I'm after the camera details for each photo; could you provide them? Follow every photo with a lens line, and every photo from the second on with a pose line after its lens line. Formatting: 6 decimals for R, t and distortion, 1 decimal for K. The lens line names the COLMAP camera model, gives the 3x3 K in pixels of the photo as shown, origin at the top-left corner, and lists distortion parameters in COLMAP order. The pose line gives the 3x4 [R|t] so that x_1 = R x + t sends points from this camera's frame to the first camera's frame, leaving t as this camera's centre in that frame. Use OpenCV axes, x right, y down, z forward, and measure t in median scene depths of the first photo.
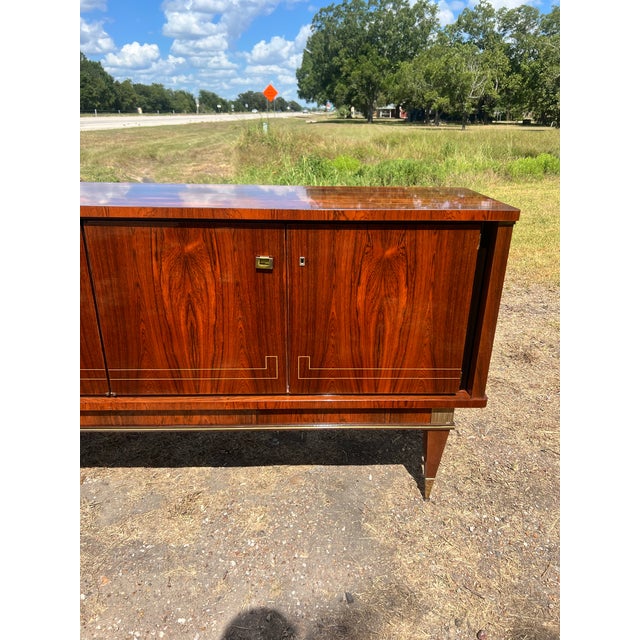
lens RADIAL K [[497.5, 0, 318.7], [0, 497.5, 317.9], [0, 0, 1]] dist [0.027290, -0.033511]
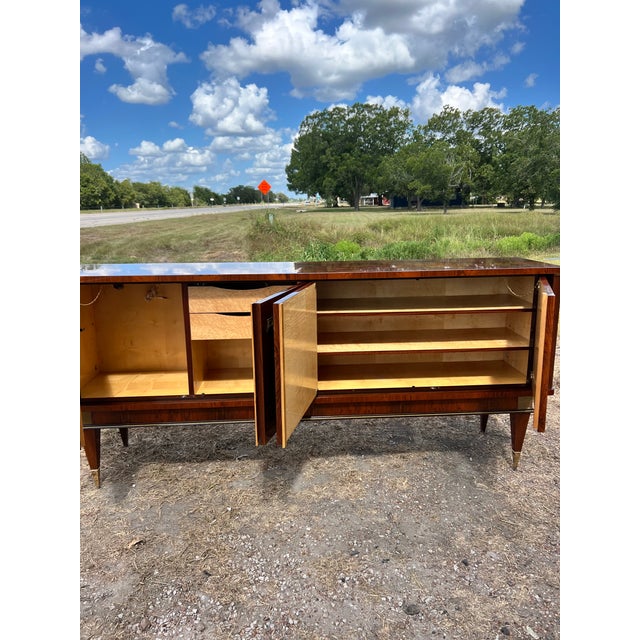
lens RADIAL K [[497.5, 0, 318.3], [0, 497.5, 298.6], [0, 0, 1]] dist [0.027290, -0.033511]
pose [[0.999150, -0.034531, 0.022534, -0.212813], [0.038295, 0.979732, -0.196618, 0.086981], [-0.015288, 0.197313, 0.980221, -0.283918]]
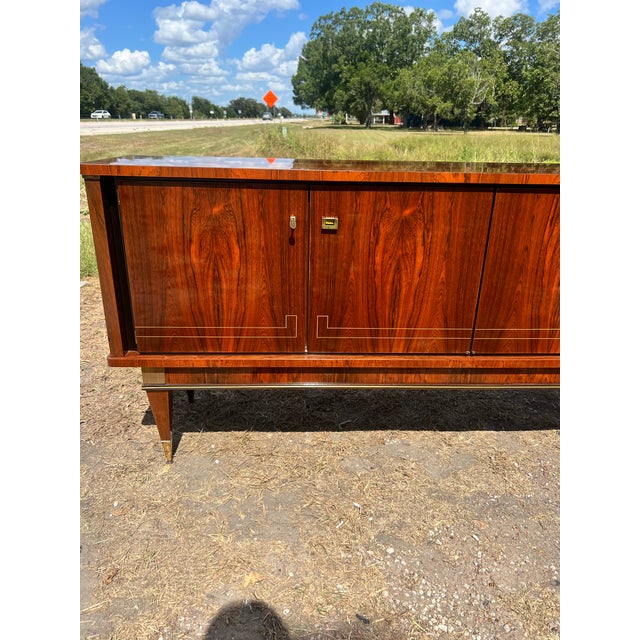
lens RADIAL K [[497.5, 0, 309.9], [0, 497.5, 314.1], [0, 0, 1]] dist [0.027290, -0.033511]
pose [[0.999982, 0.000299, 0.006032, -0.392391], [-0.000193, 0.999846, -0.017564, 0.044897], [-0.006036, 0.017563, 0.999828, -0.038853]]
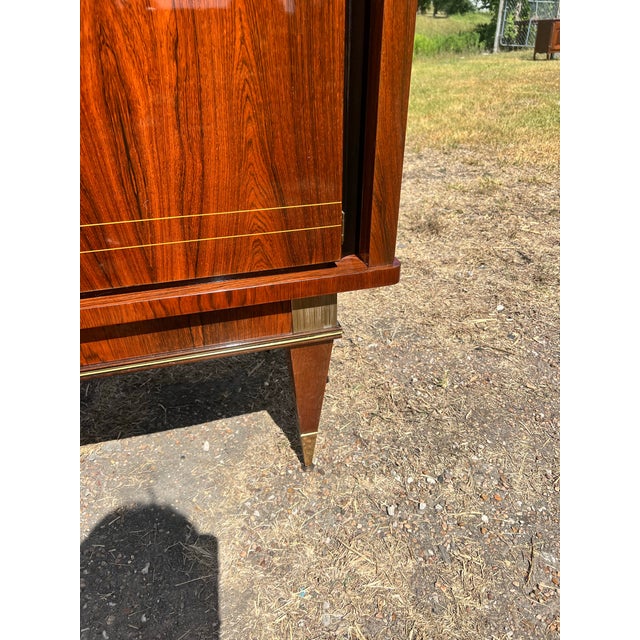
lens RADIAL K [[497.5, 0, 317.0], [0, 497.5, 324.1], [0, 0, 1]] dist [0.027290, -0.033511]
pose [[0.970118, -0.145614, 0.194081, 0.083953], [0.111622, 0.978064, 0.175872, 0.065791], [-0.215433, -0.148953, 0.965091, 0.289218]]
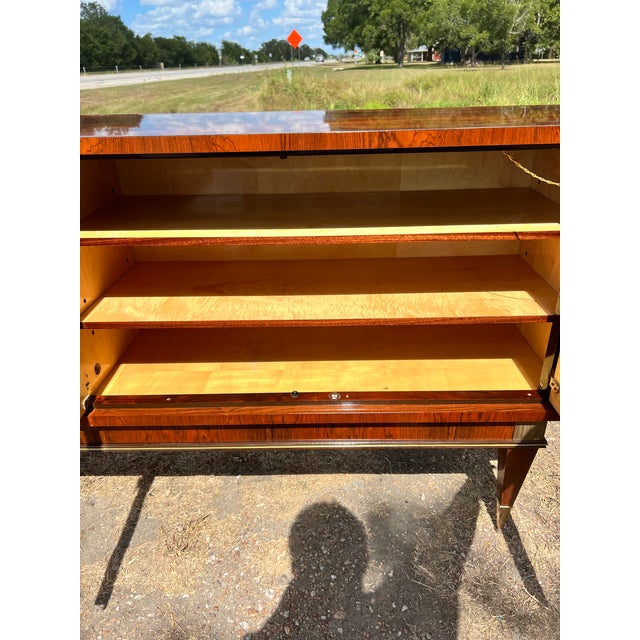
lens RADIAL K [[497.5, 0, 317.0], [0, 497.5, 323.1], [0, 0, 1]] dist [0.027290, -0.033511]
pose [[0.997841, -0.012956, -0.064387, -0.004610], [0.018911, 0.995509, 0.092754, -0.015315], [0.062896, -0.093771, 0.993605, 0.152385]]
